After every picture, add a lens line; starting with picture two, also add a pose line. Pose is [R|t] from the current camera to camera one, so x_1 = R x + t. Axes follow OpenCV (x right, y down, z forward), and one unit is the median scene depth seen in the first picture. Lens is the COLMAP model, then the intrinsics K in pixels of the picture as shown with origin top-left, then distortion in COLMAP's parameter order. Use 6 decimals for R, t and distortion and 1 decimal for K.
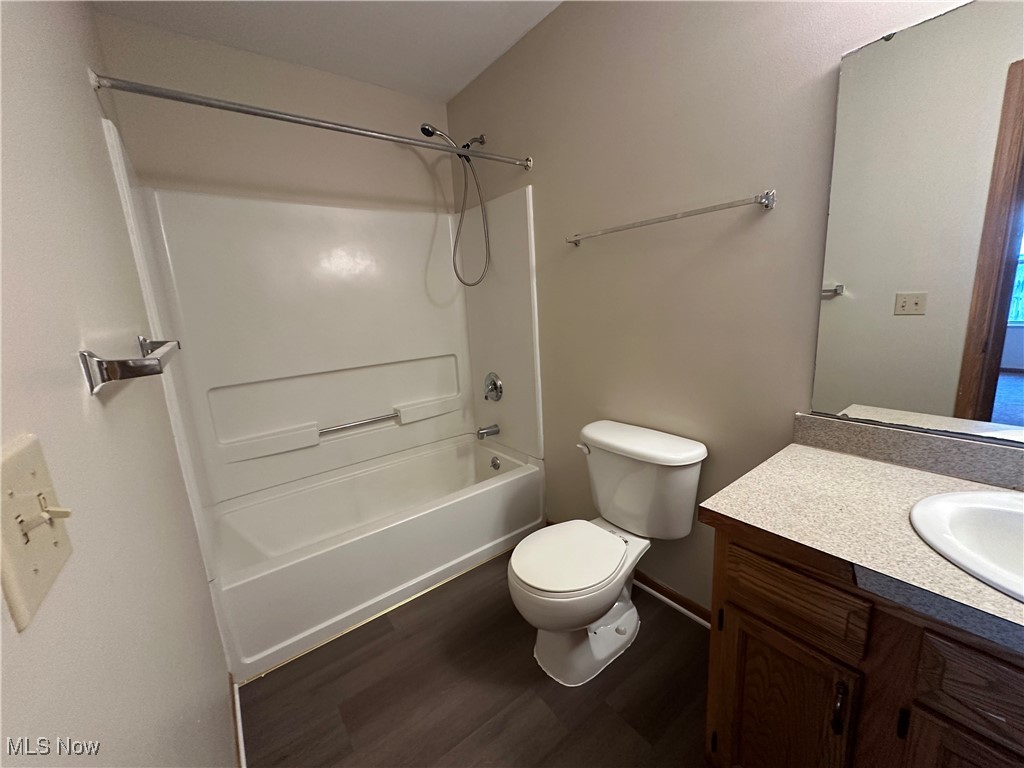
lens RADIAL K [[405.4, 0, 510.3], [0, 405.4, 380.0], [0, 0, 1]] dist [-0.001107, -0.000034]
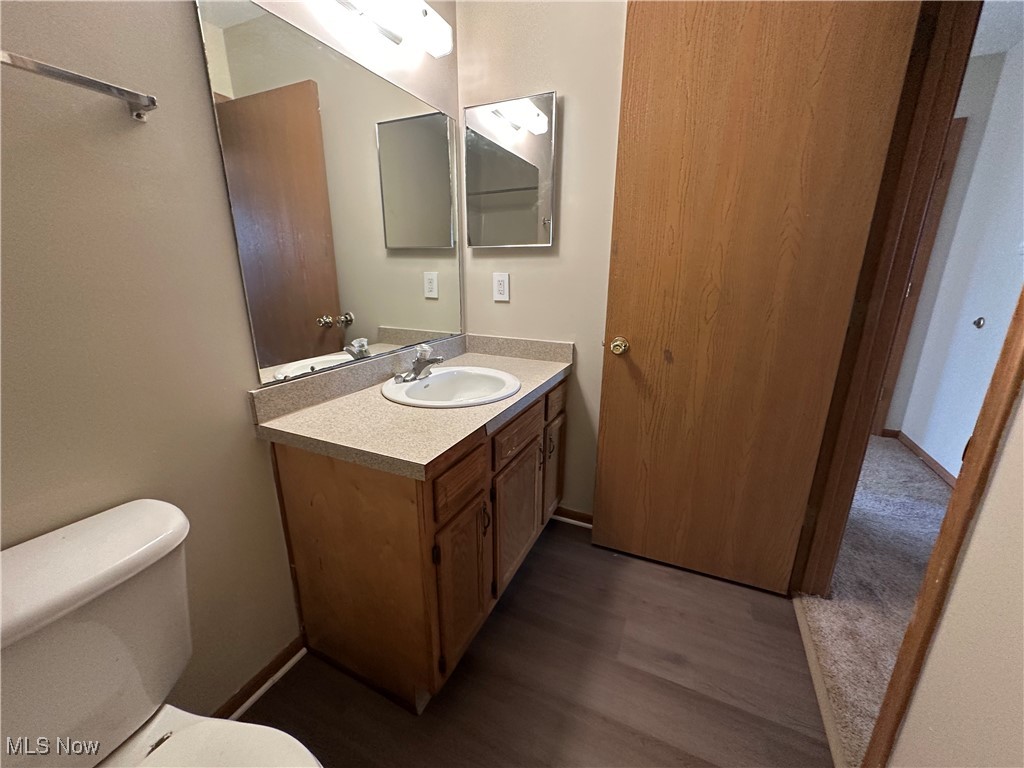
lens RADIAL K [[407.9, 0, 513.4], [0, 407.9, 385.2], [0, 0, 1]] dist [0.001170, 0.000048]
pose [[-0.474559, -0.185425, 0.860472, -0.173799], [0.188701, 0.933401, 0.305212, -0.050243], [-0.859759, 0.307213, -0.407964, 0.465969]]
